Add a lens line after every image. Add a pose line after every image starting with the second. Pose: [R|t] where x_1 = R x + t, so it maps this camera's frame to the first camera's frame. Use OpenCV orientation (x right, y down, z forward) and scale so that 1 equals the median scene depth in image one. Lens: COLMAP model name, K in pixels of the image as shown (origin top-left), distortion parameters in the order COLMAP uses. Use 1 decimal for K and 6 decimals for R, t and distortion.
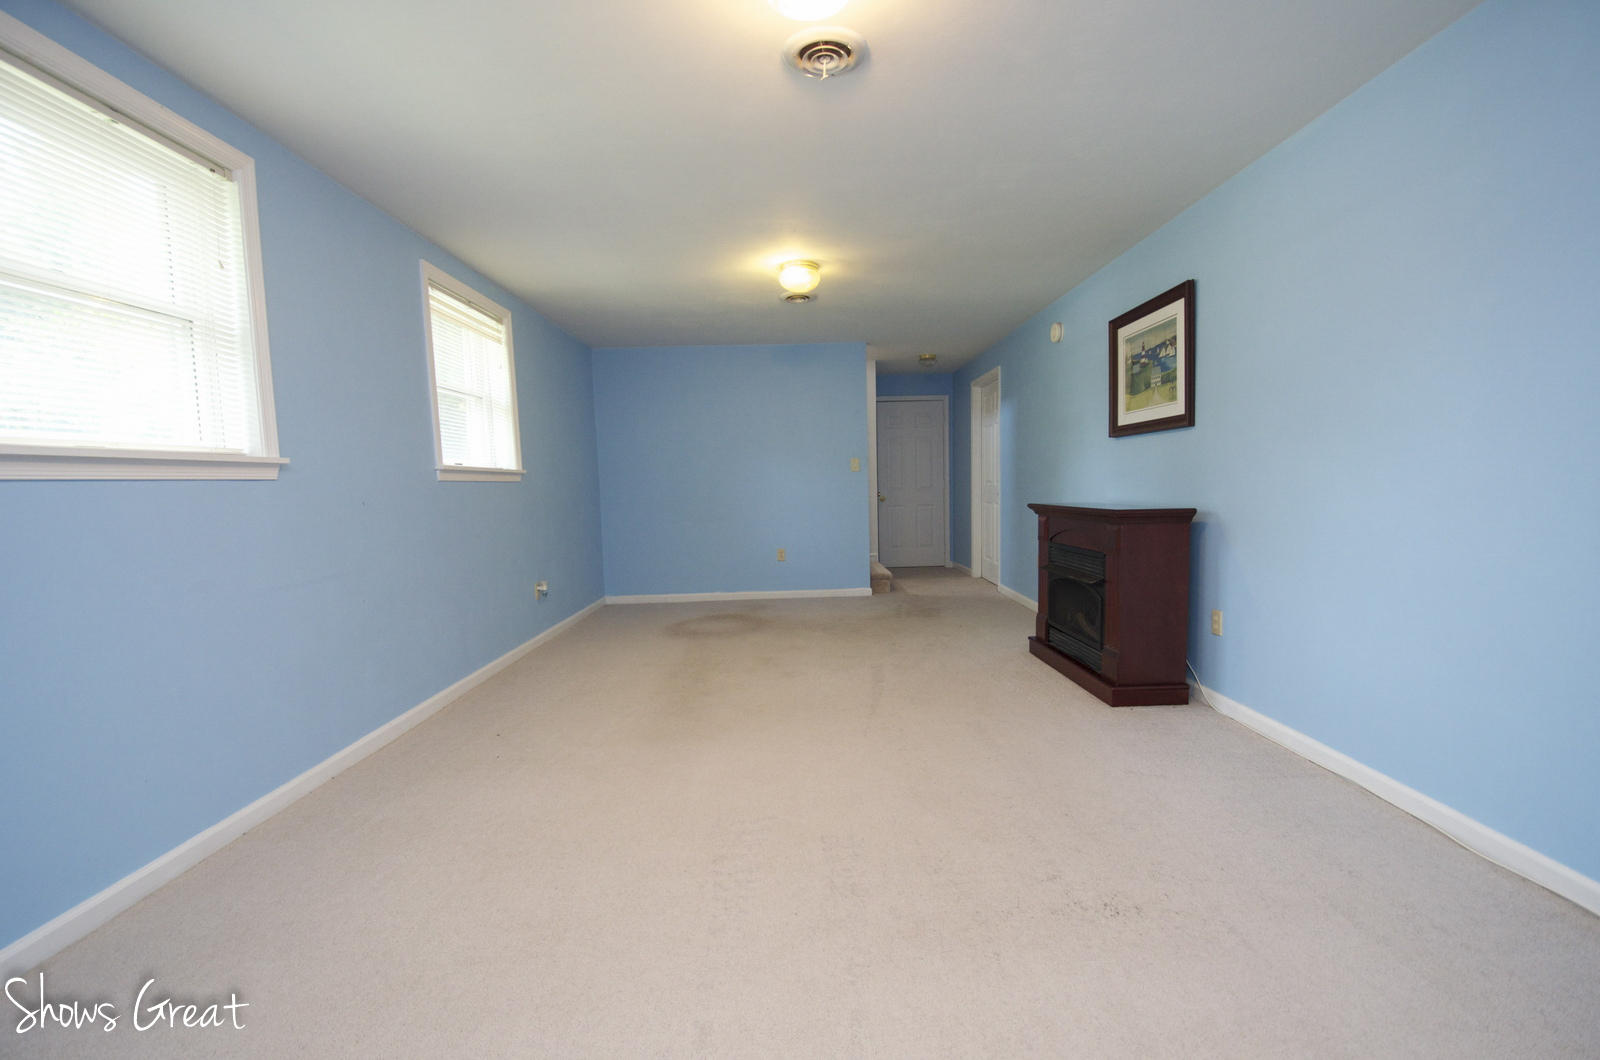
lens RADIAL K [[705.0, 0, 812.8], [0, 705.0, 540.3], [0, 0, 1]] dist [0.016388, -0.024080]
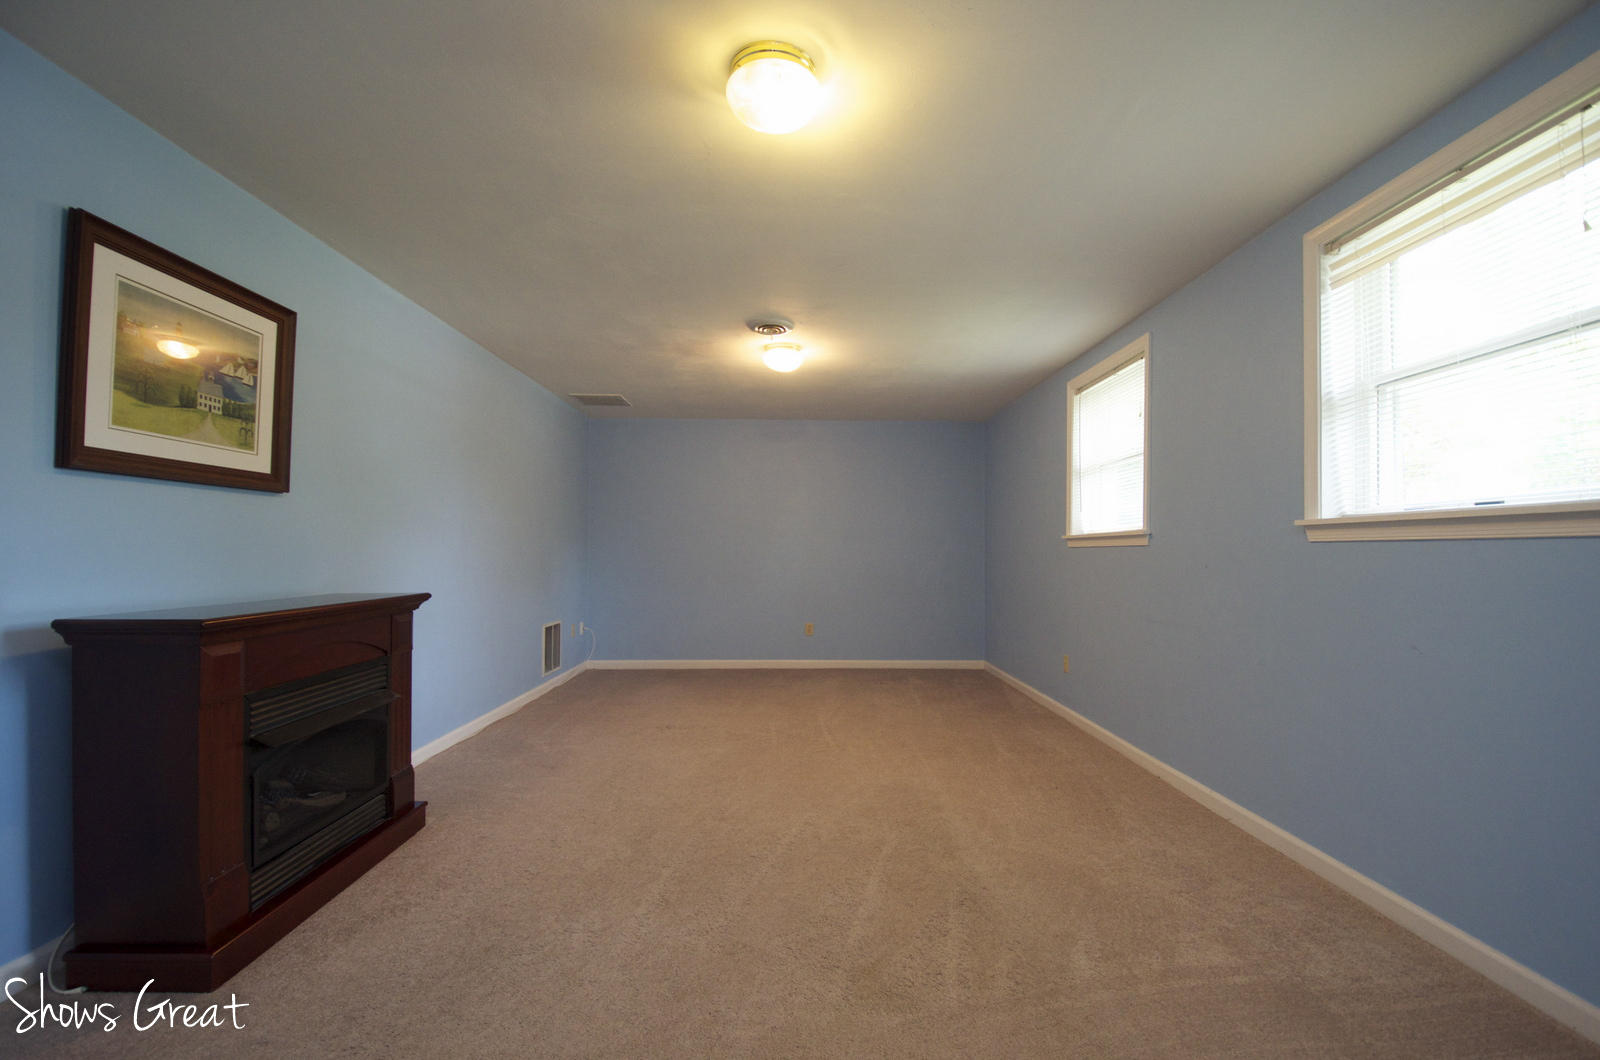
lens RADIAL K [[705.0, 0, 812.8], [0, 705.0, 540.3], [0, 0, 1]] dist [0.016388, -0.024080]
pose [[-0.999715, 0.020733, -0.011802, -0.038940], [0.019852, 0.997320, 0.070416, -0.145907], [0.013230, 0.070162, -0.997448, 1.719156]]
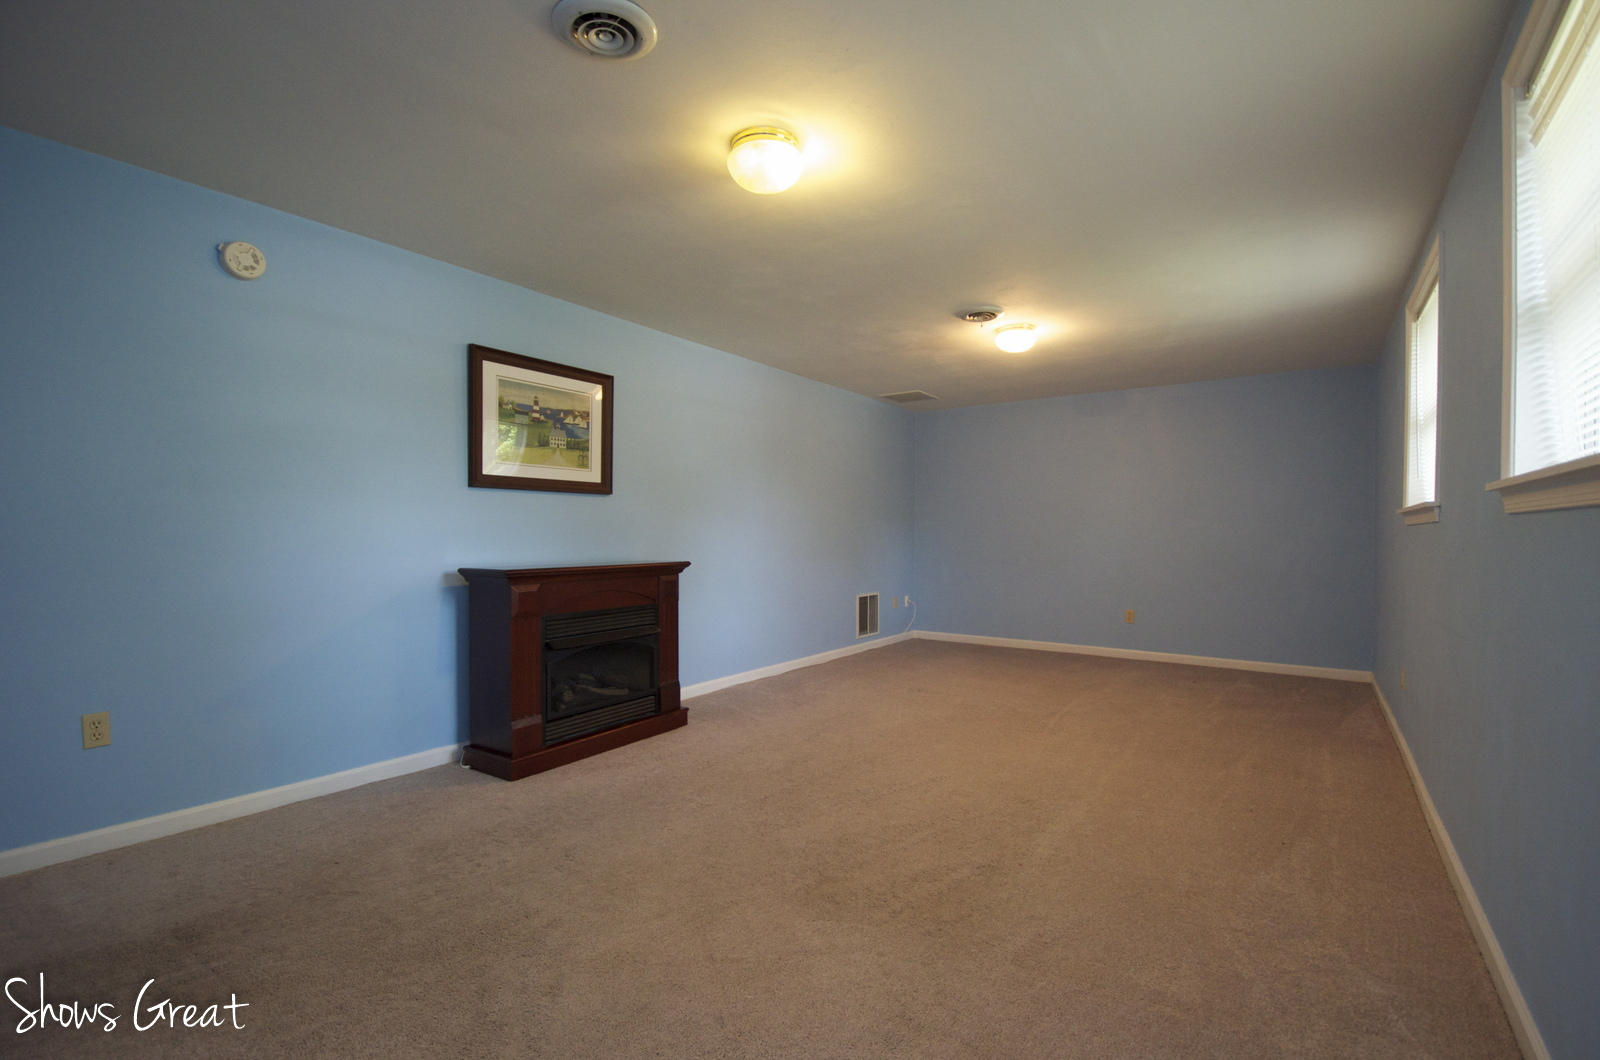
lens RADIAL K [[705.0, 0, 812.8], [0, 705.0, 540.3], [0, 0, 1]] dist [0.016388, -0.024080]
pose [[-0.806908, 0.017336, 0.590423, -0.440193], [0.069030, 0.995488, 0.065111, -0.132038], [-0.586630, 0.093295, -0.804464, 1.705970]]
